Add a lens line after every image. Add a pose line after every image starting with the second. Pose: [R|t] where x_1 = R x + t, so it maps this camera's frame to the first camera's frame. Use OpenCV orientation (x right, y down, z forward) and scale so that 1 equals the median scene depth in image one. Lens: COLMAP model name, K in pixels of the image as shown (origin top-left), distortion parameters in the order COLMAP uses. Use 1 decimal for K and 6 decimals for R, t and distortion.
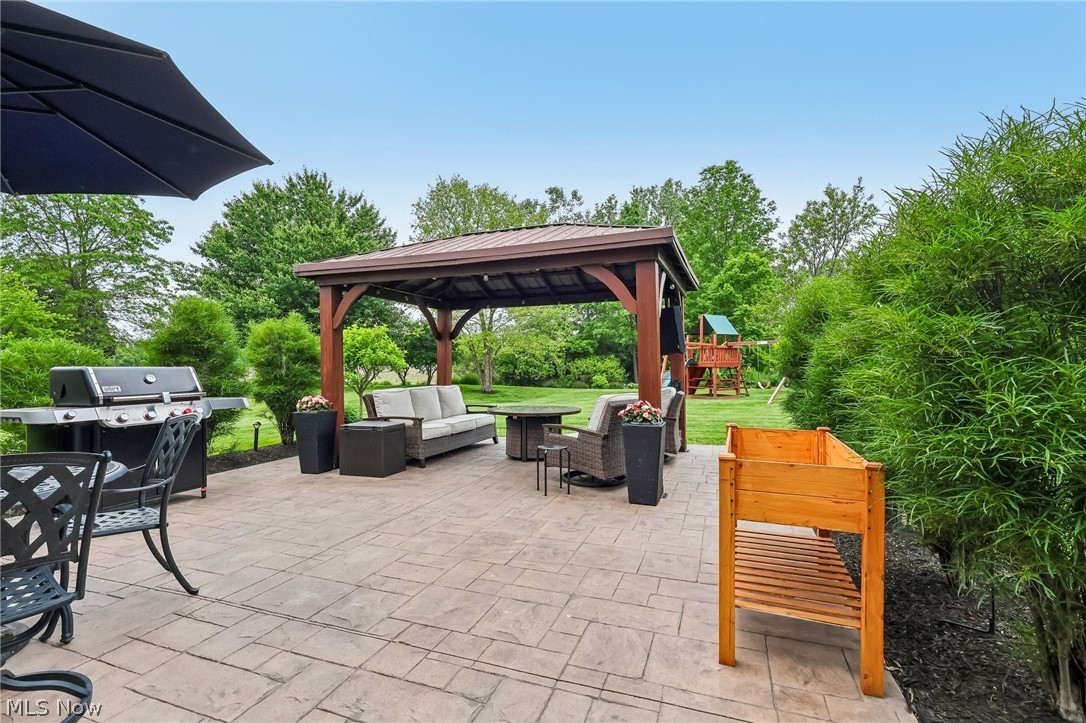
lens RADIAL K [[508.8, 0, 534.6], [0, 508.8, 363.5], [0, 0, 1]] dist [0.004557, 0.000050]
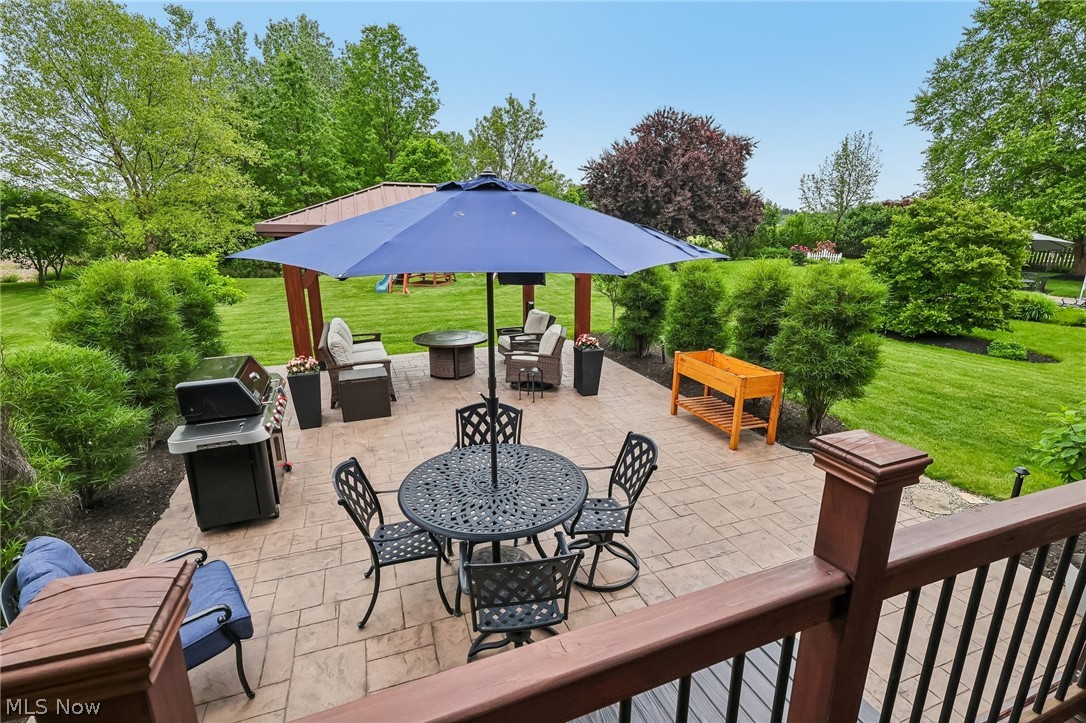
lens RADIAL K [[508.8, 0, 537.9], [0, 508.8, 365.3], [0, 0, 1]] dist [0.004557, 0.000050]
pose [[0.766864, -0.161242, 0.621225, -0.765615], [-0.005297, 0.966304, 0.257349, -0.203603], [-0.641788, -0.200642, 0.740169, -0.092511]]
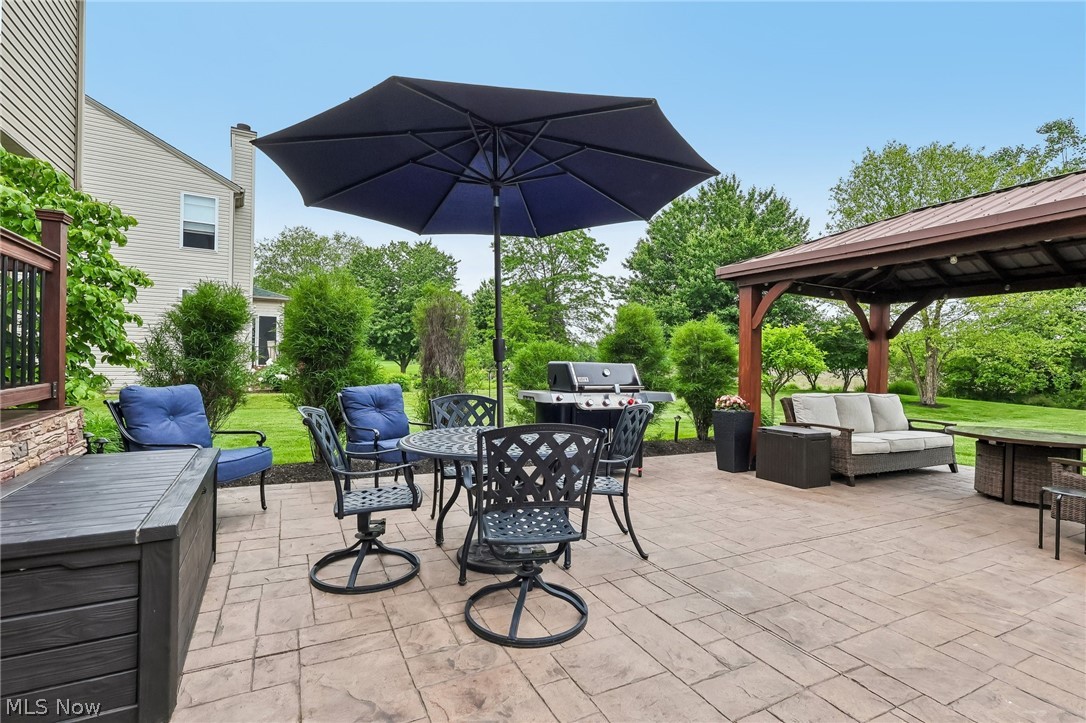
lens RADIAL K [[508.8, 0, 532.7], [0, 508.8, 361.9], [0, 0, 1]] dist [0.004557, 0.000050]
pose [[0.734867, 0.023551, -0.677803, -0.032637], [-0.026320, 0.999634, 0.006198, 0.000800], [0.677701, 0.013285, 0.735218, -0.015682]]
